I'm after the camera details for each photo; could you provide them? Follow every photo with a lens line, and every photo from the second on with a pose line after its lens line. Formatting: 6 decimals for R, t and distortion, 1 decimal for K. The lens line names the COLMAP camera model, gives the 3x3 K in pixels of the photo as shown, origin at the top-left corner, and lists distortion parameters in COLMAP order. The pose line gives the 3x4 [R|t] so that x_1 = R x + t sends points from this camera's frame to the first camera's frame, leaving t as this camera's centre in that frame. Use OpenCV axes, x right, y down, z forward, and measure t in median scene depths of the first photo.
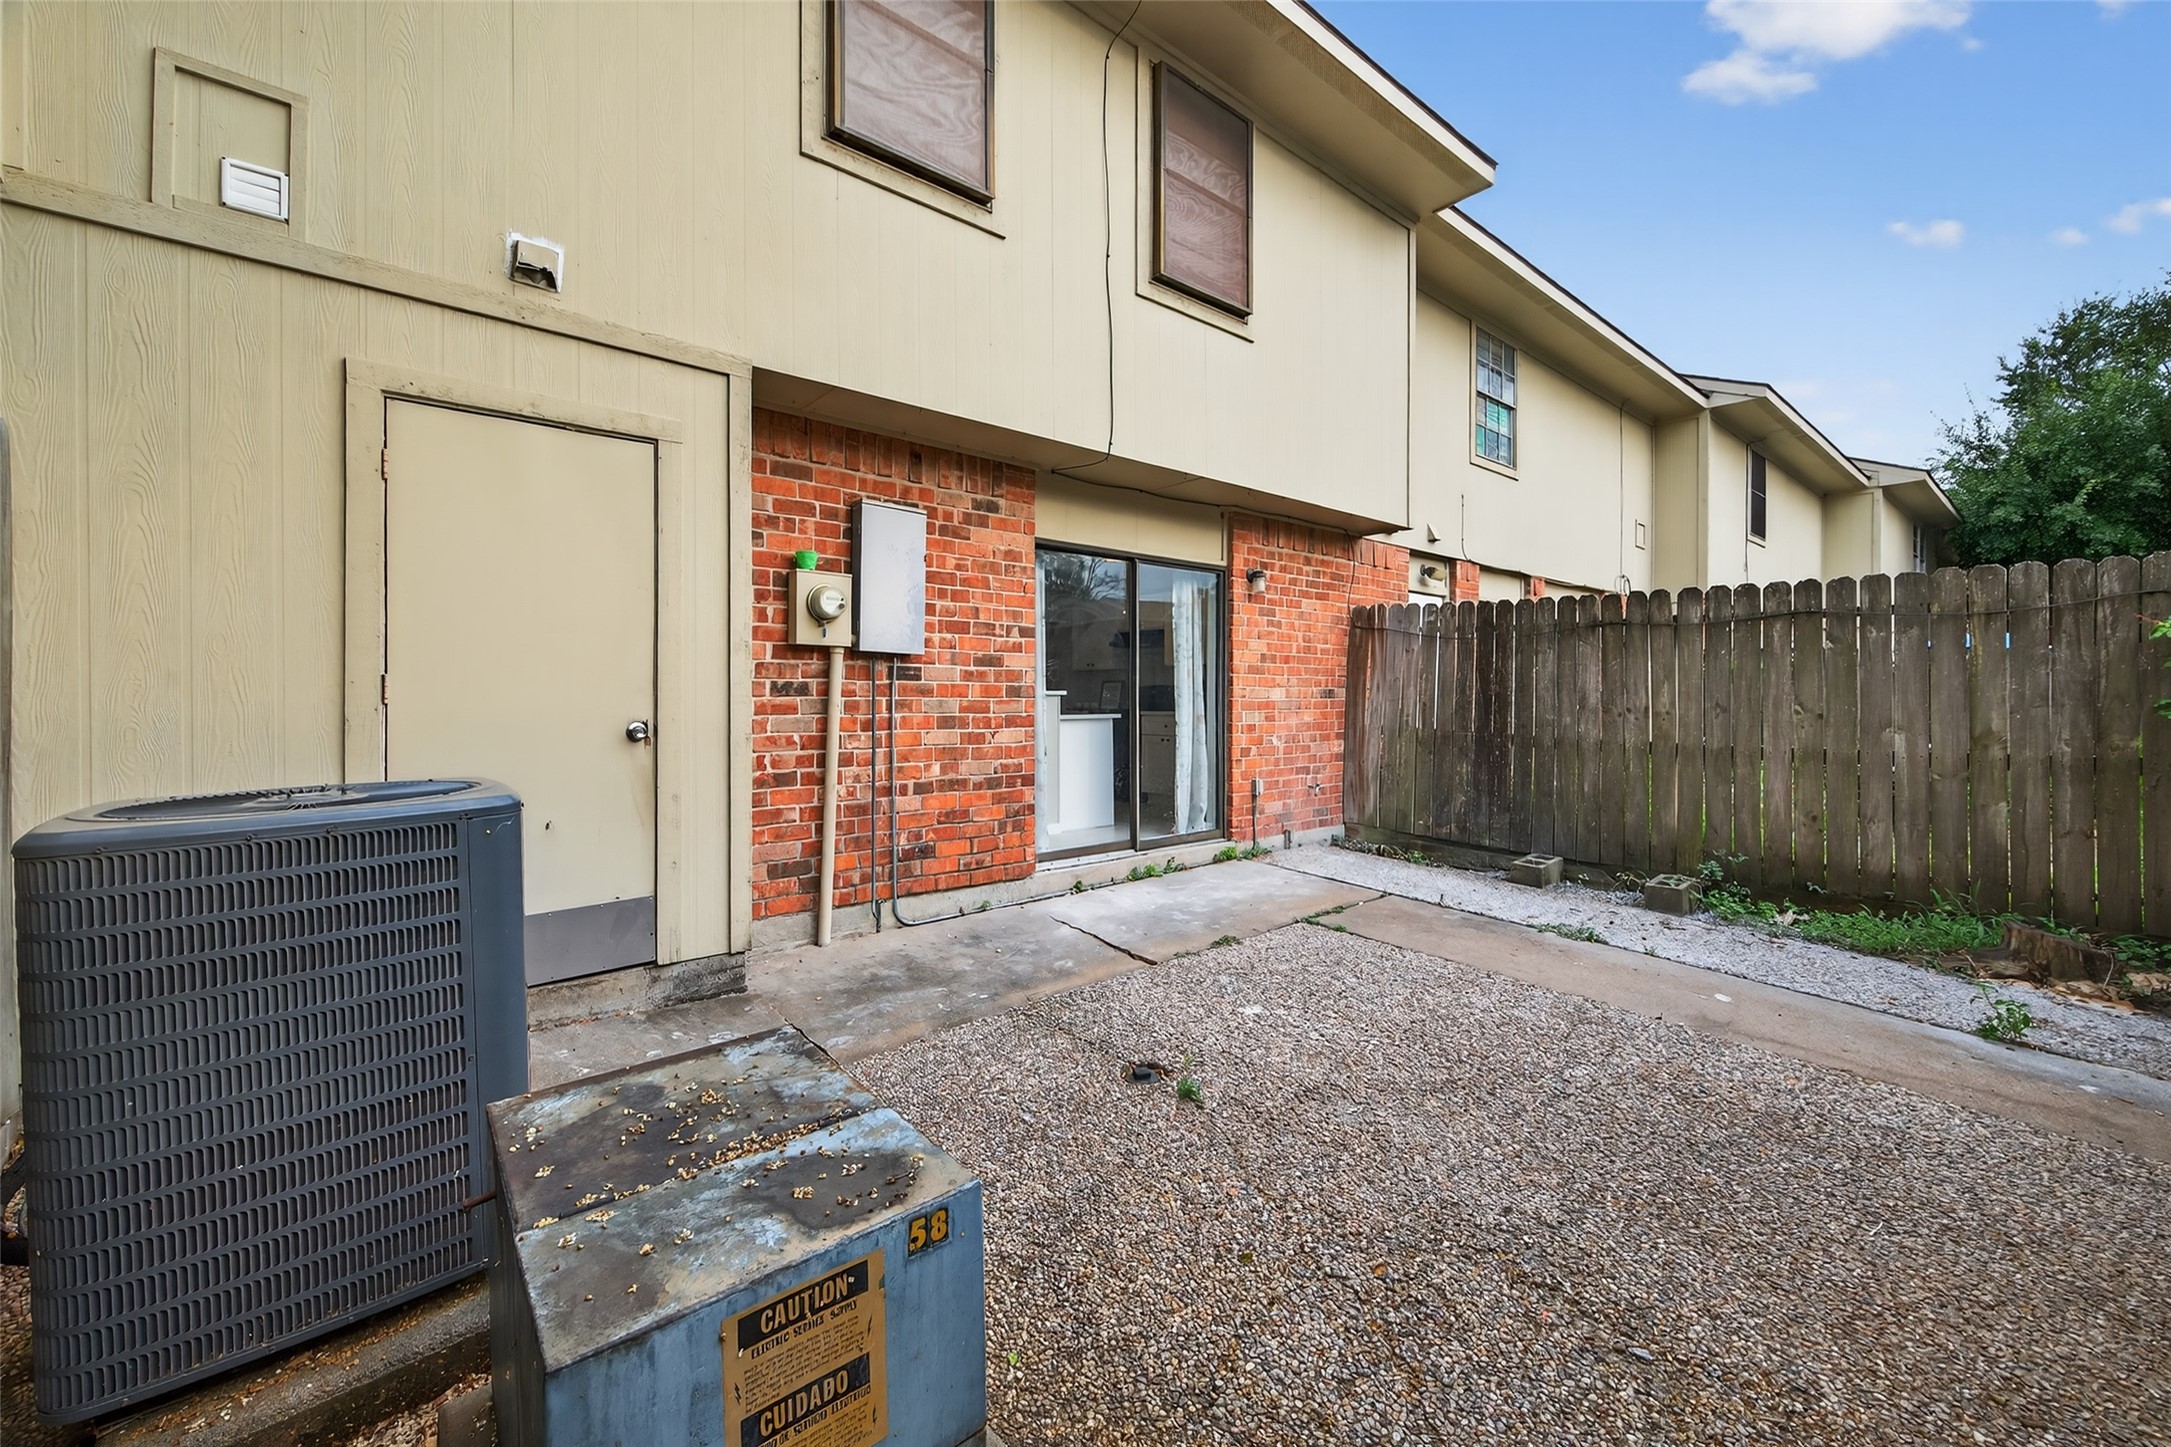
lens RADIAL K [[855.1, 0, 1092.0], [0, 855.1, 716.3], [0, 0, 1]] dist [0.007026, -0.000270]
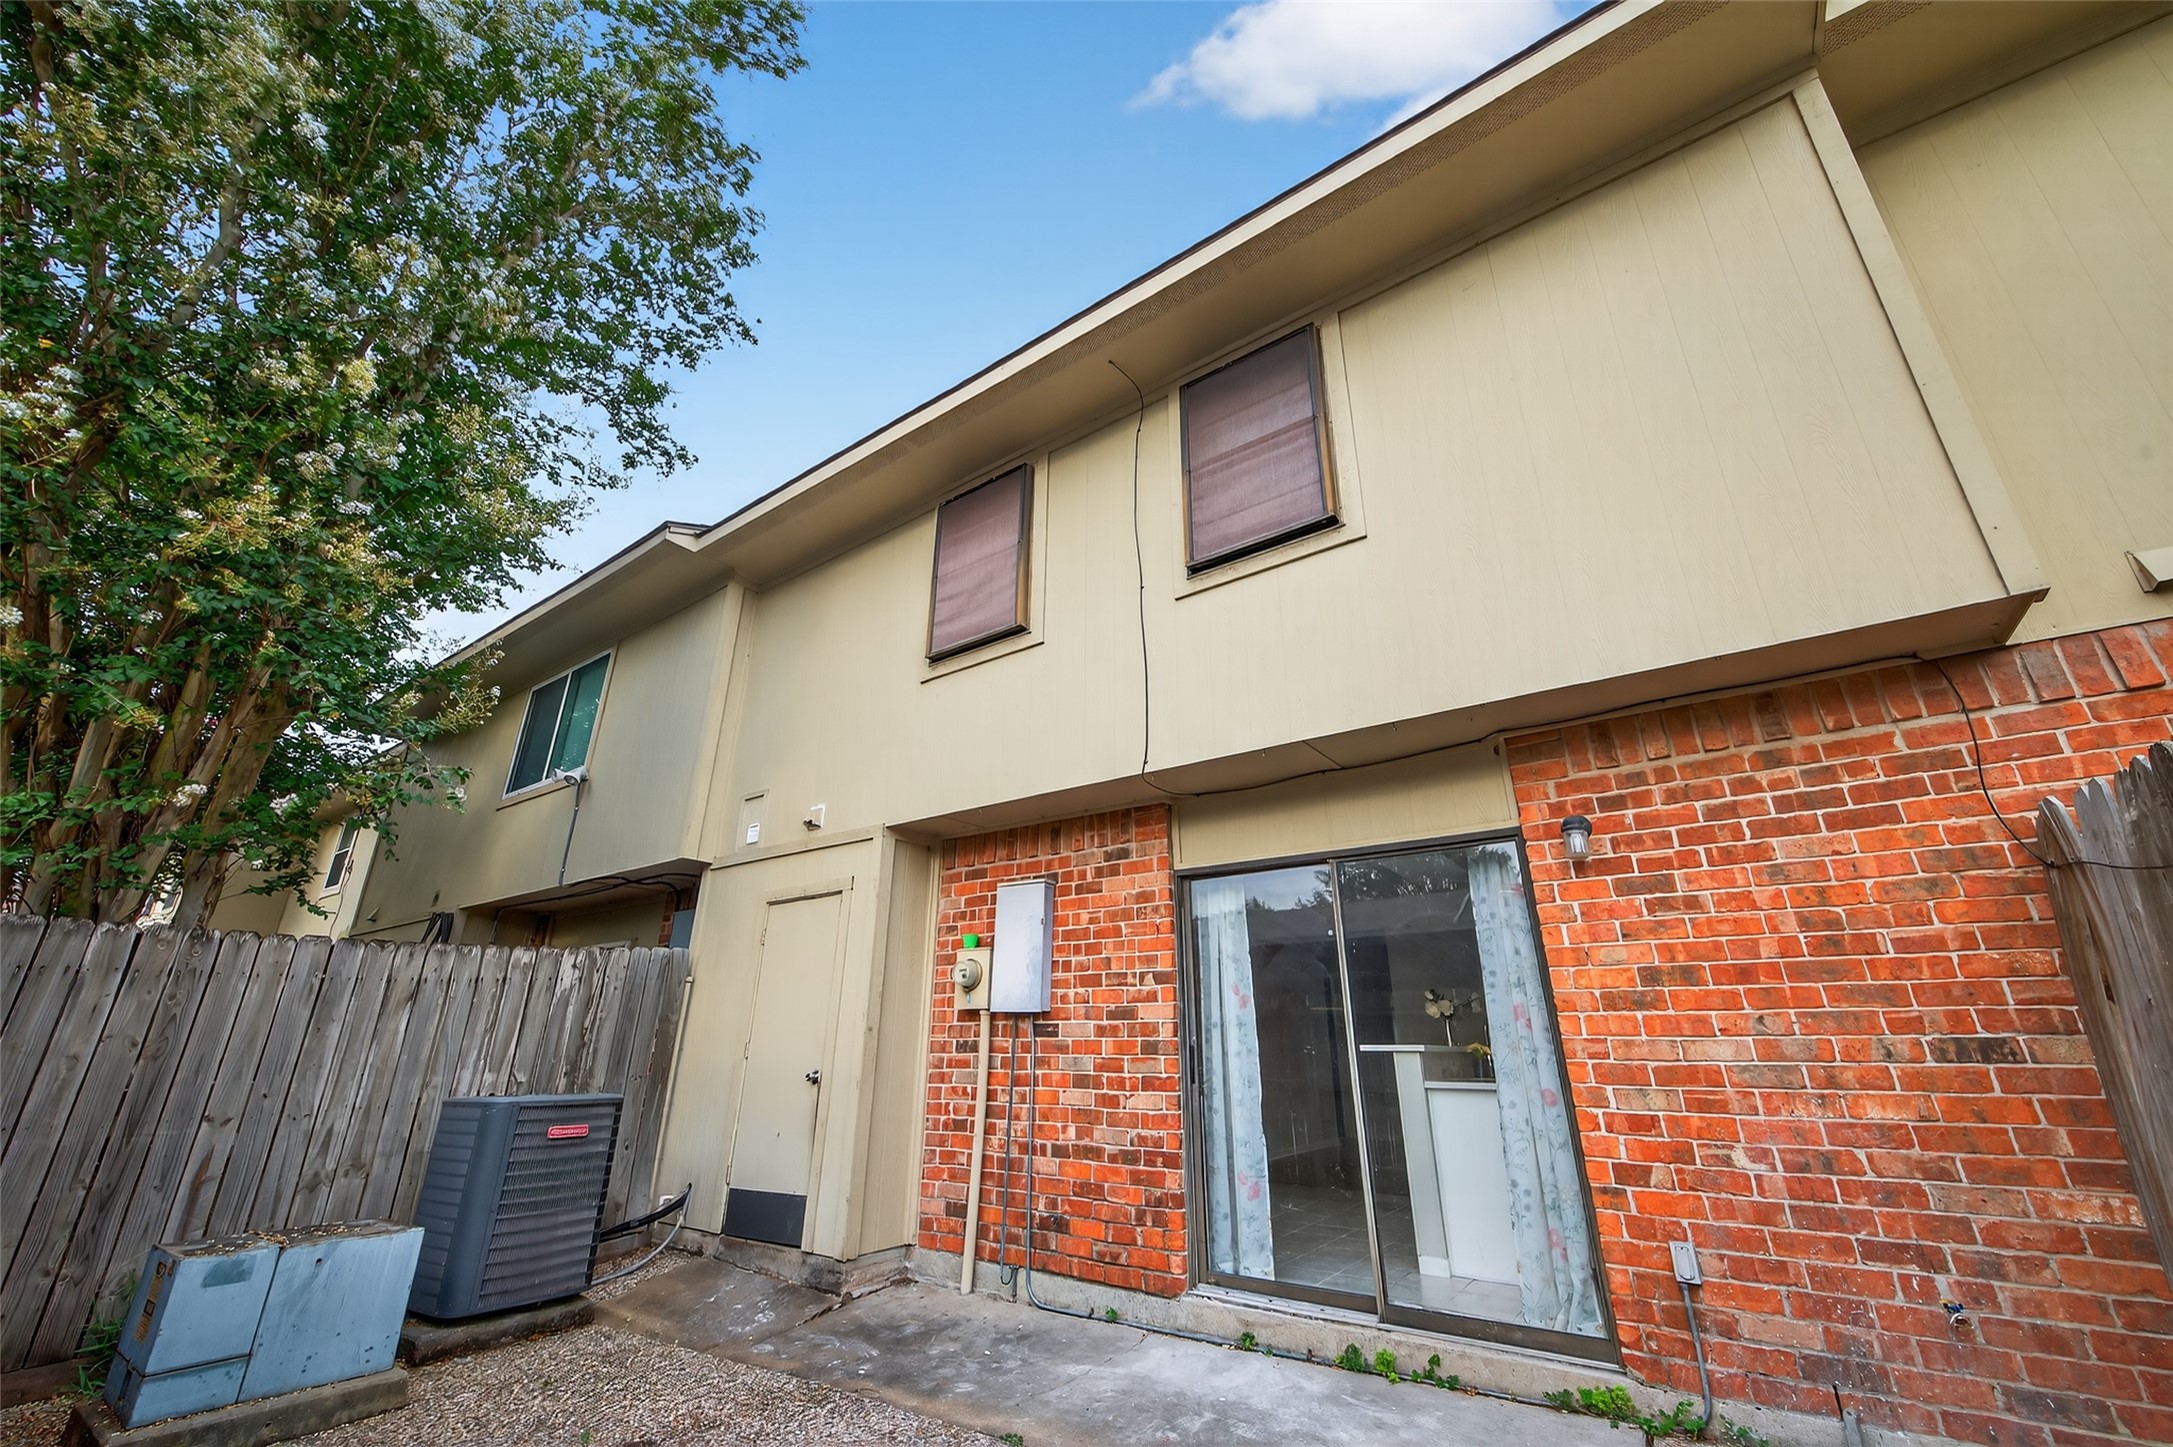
lens RADIAL K [[855.9, 0, 1093.0], [0, 855.9, 731.0], [0, 0, 1]] dist [0.007026, -0.000270]
pose [[0.244475, -0.339162, -0.908406, 0.856319], [-0.023496, 0.934486, -0.355223, -0.019443], [0.969371, 0.108187, 0.220489, 0.733630]]
